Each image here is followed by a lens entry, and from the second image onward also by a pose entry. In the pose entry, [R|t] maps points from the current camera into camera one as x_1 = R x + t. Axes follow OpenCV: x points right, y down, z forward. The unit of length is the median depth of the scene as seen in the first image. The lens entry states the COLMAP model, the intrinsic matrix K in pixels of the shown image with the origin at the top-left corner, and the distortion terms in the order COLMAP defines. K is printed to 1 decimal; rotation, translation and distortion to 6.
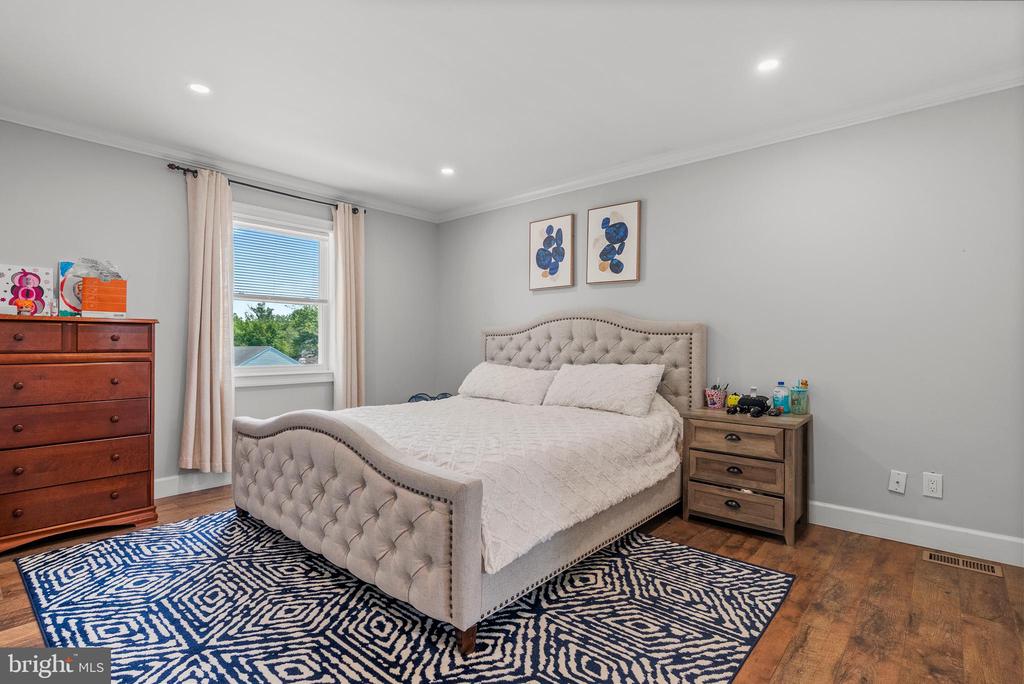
lens RADIAL K [[502.6, 0, 548.2], [0, 502.6, 340.2], [0, 0, 1]] dist [-0.009091, 0.005178]
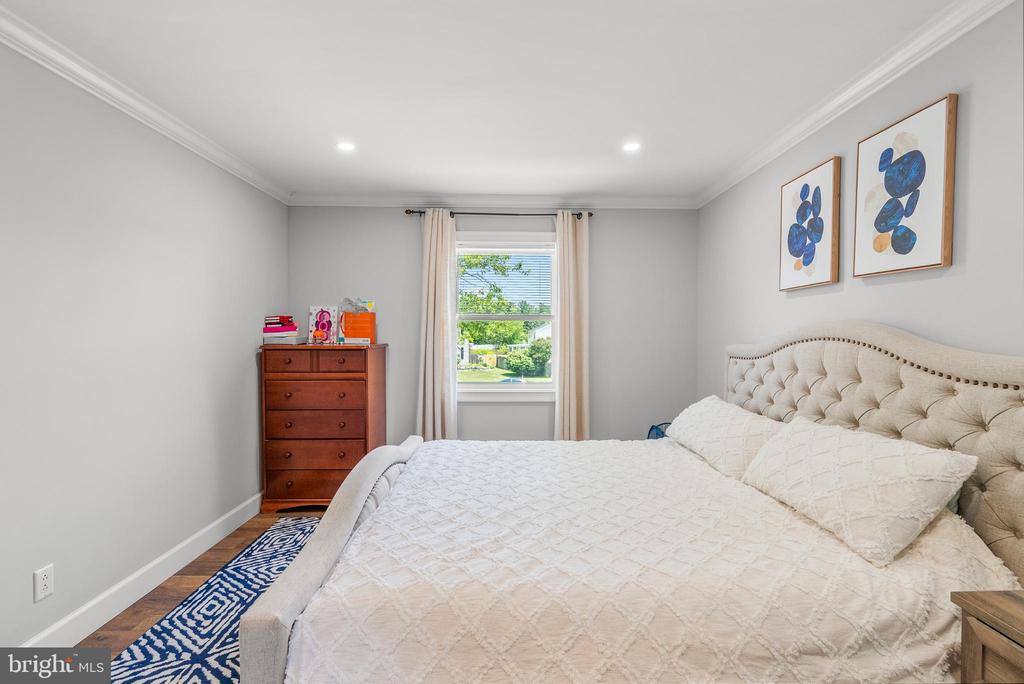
lens RADIAL K [[502.6, 0, 514.5], [0, 502.6, 342.1], [0, 0, 1]] dist [-0.009091, 0.005178]
pose [[0.640353, 0.014147, -0.767951, 0.274669], [0.002058, 0.999795, 0.020134, -0.054483], [0.768078, -0.014473, 0.640192, 0.368775]]
